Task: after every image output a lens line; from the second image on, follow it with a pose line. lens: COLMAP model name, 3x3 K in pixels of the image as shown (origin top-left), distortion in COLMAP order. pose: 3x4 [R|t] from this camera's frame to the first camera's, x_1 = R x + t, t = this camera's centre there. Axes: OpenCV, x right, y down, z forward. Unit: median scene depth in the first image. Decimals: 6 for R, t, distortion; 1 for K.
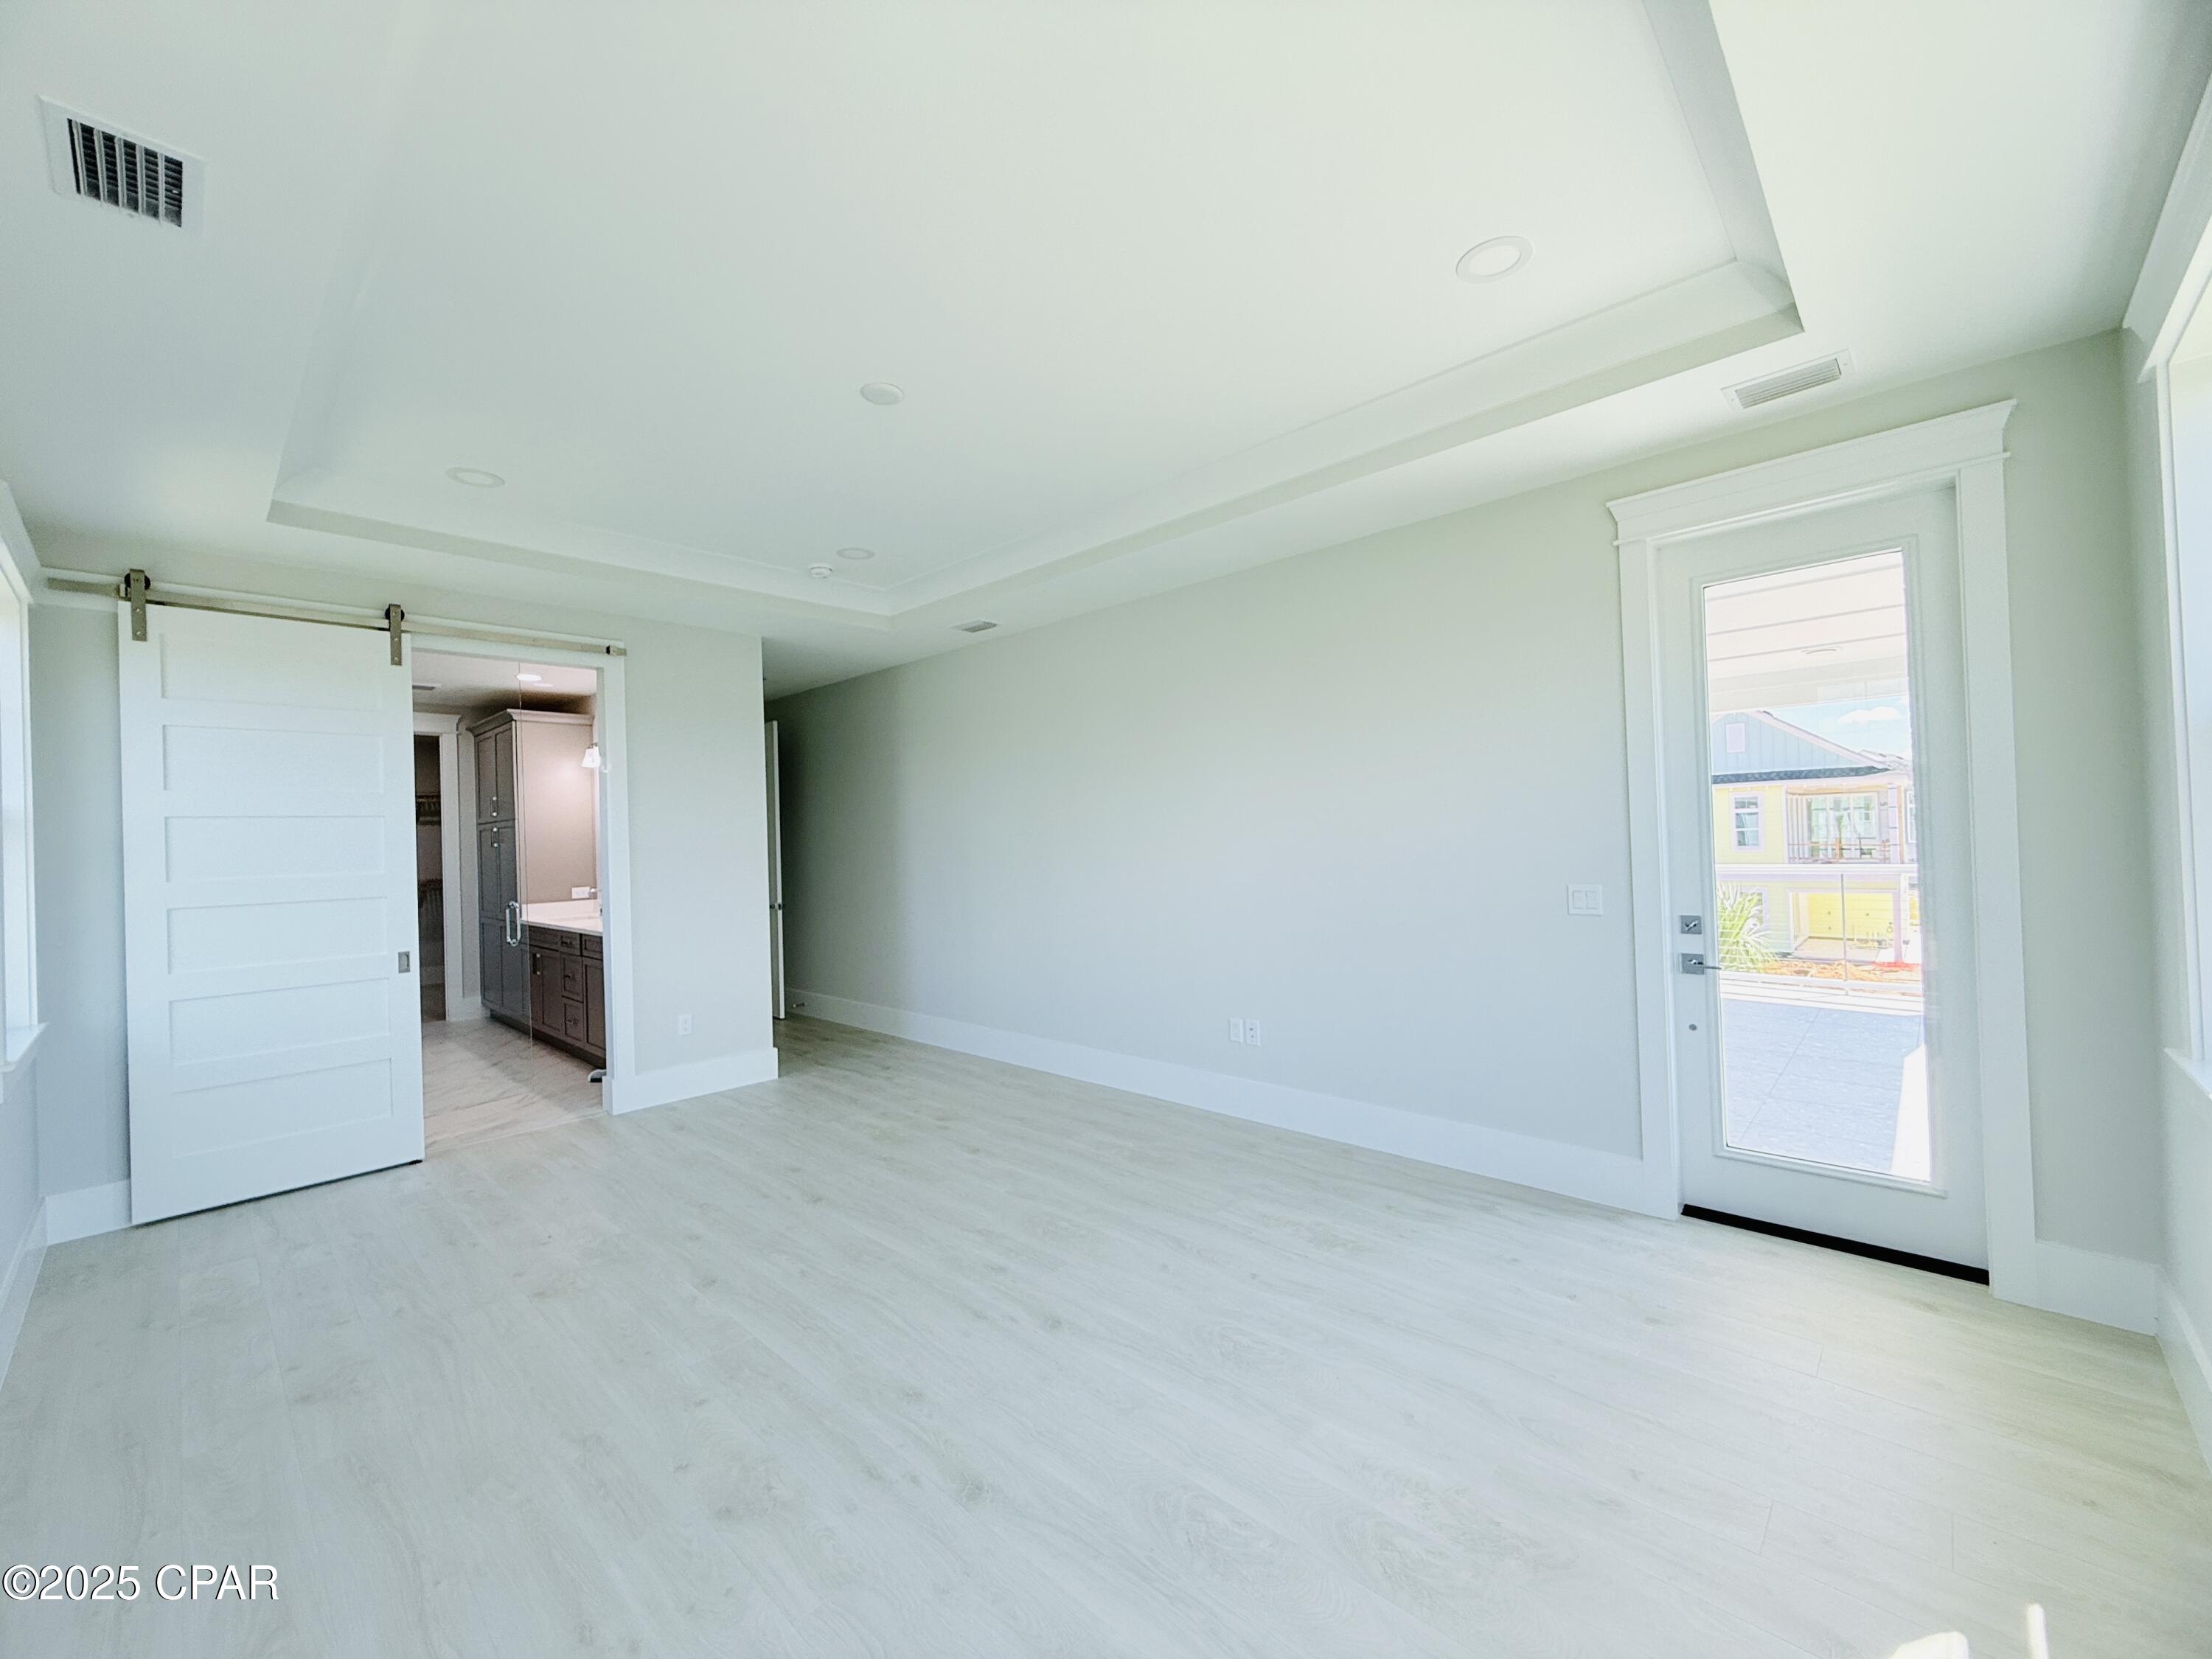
lens RADIAL K [[884.0, 0, 1114.3], [0, 884.0, 828.7], [0, 0, 1]] dist [0.000285, -0.000237]
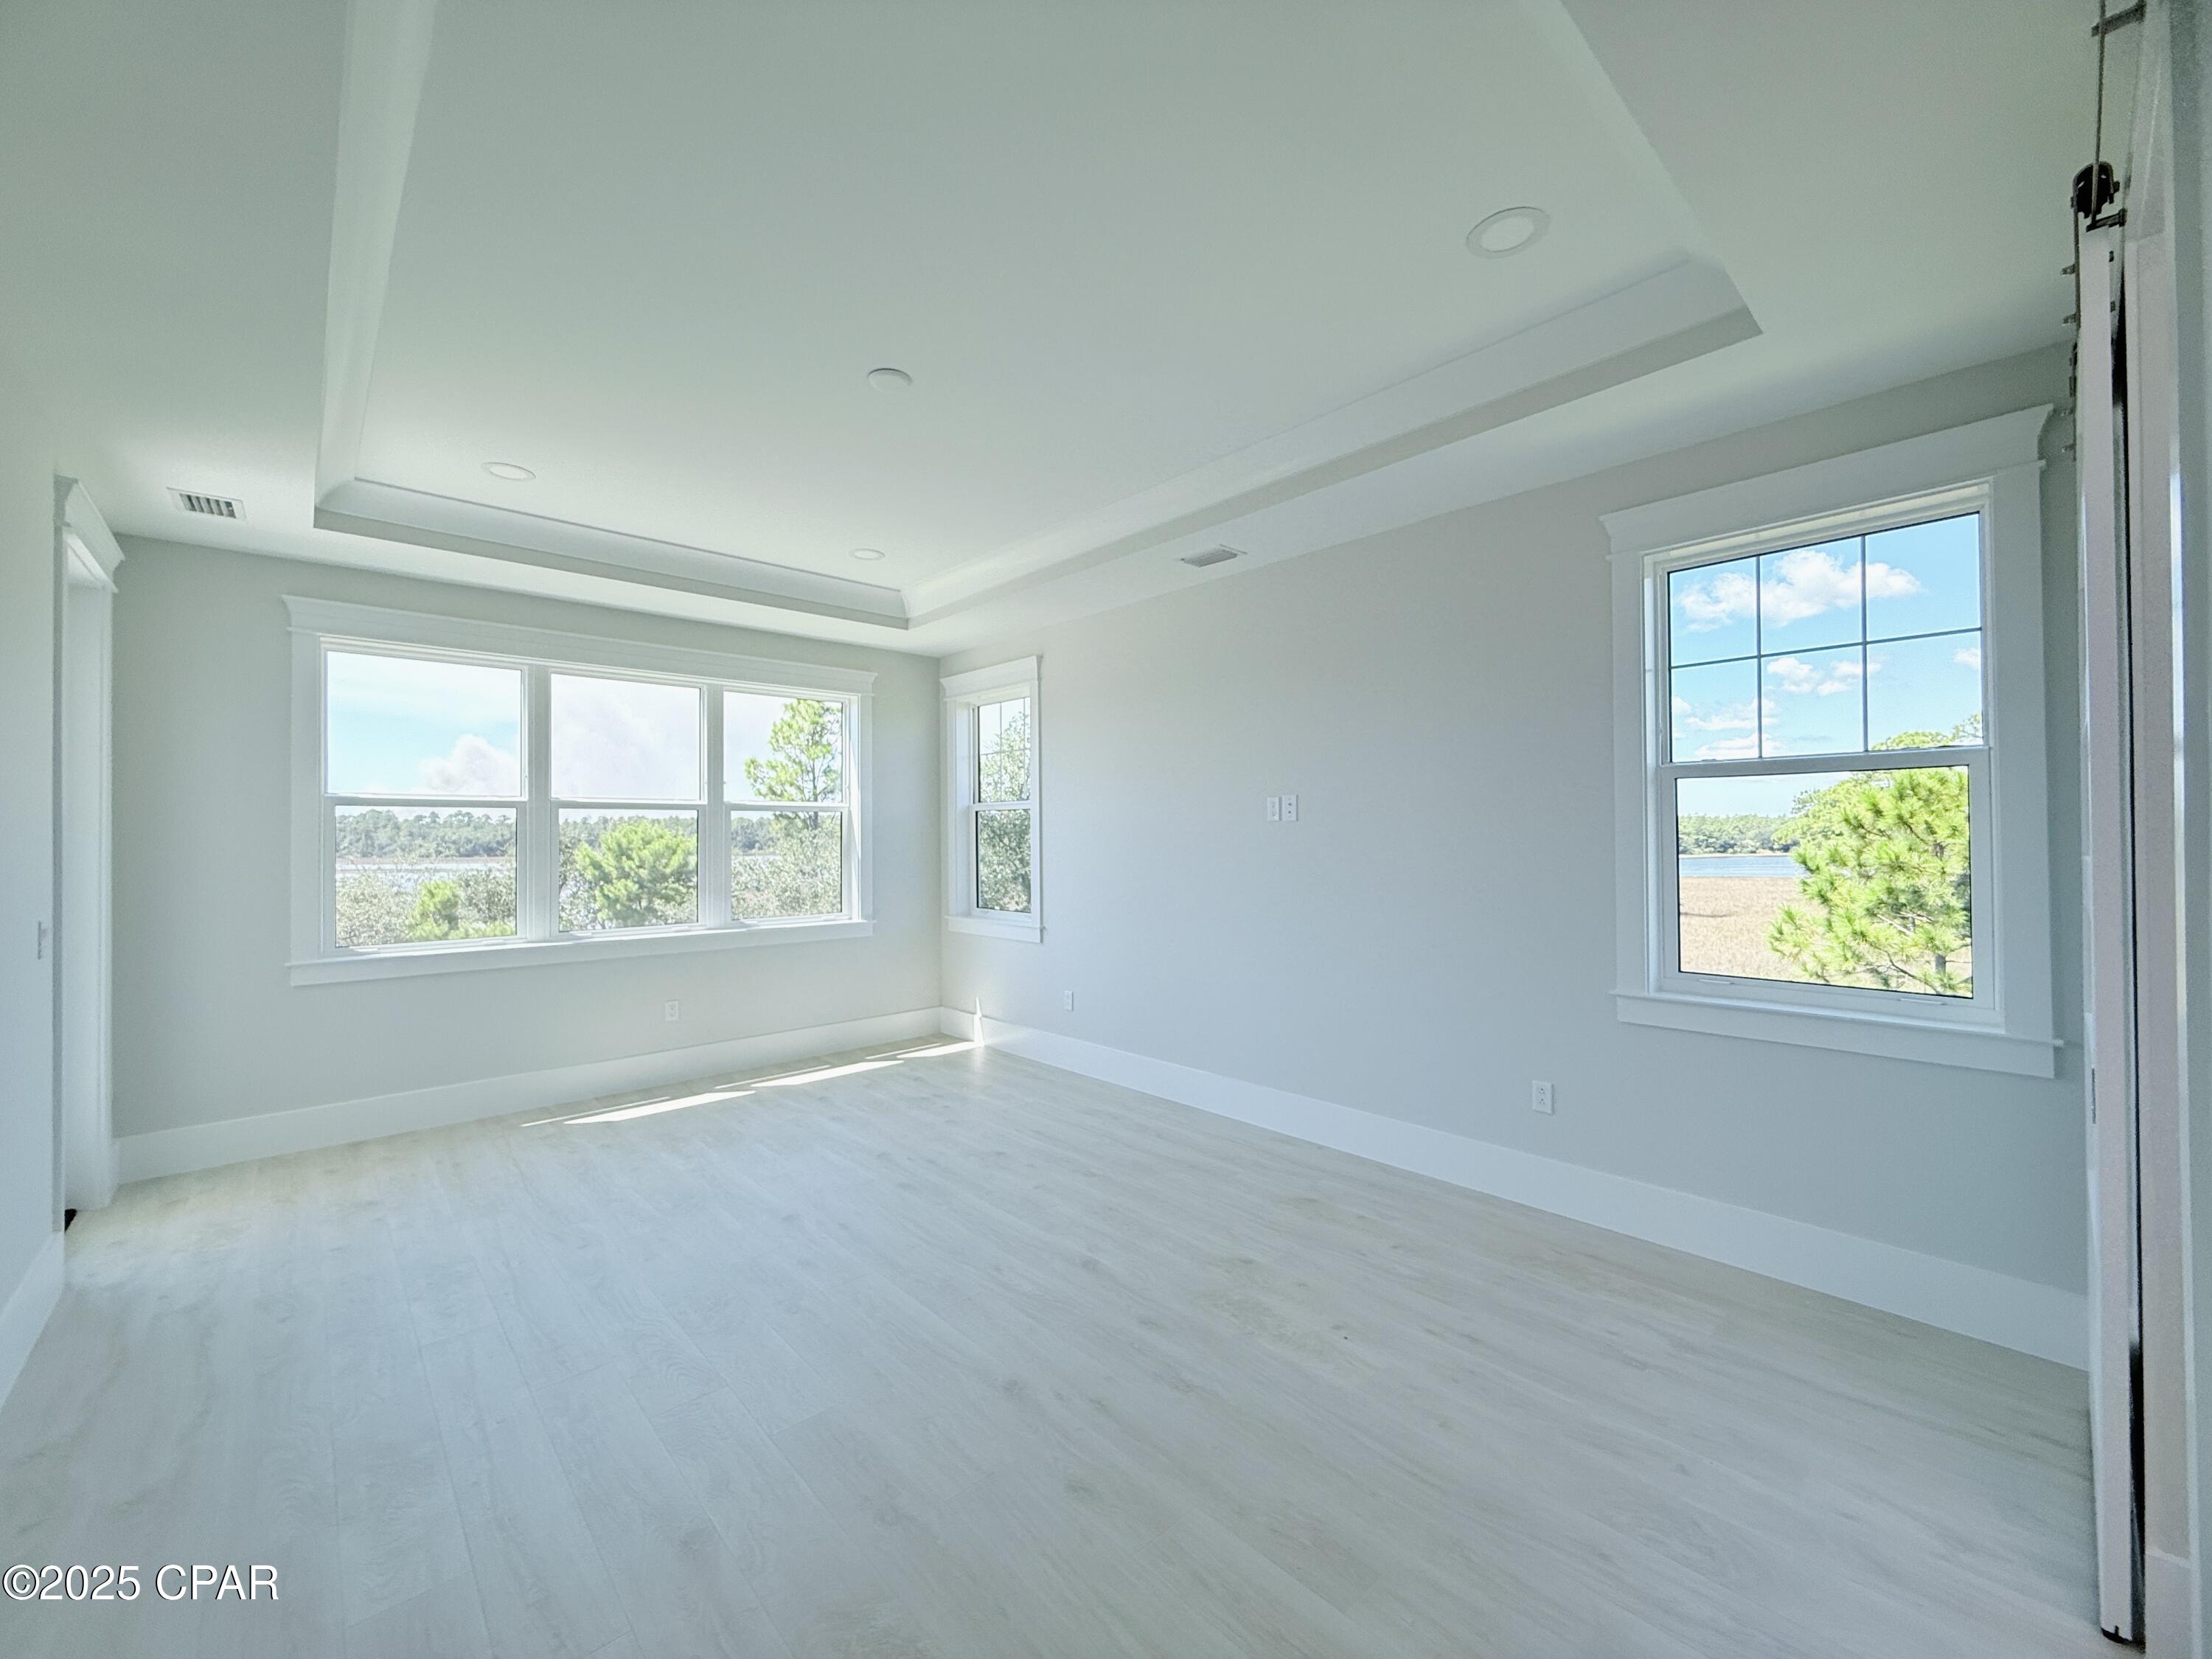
lens RADIAL K [[884.0, 0, 1107.7], [0, 884.0, 824.7], [0, 0, 1]] dist [0.000285, -0.000237]
pose [[-0.996351, 0.038926, 0.075952, -0.579816], [0.036949, 0.998945, -0.027268, 0.040756], [-0.076933, -0.024362, -0.996739, 2.026658]]
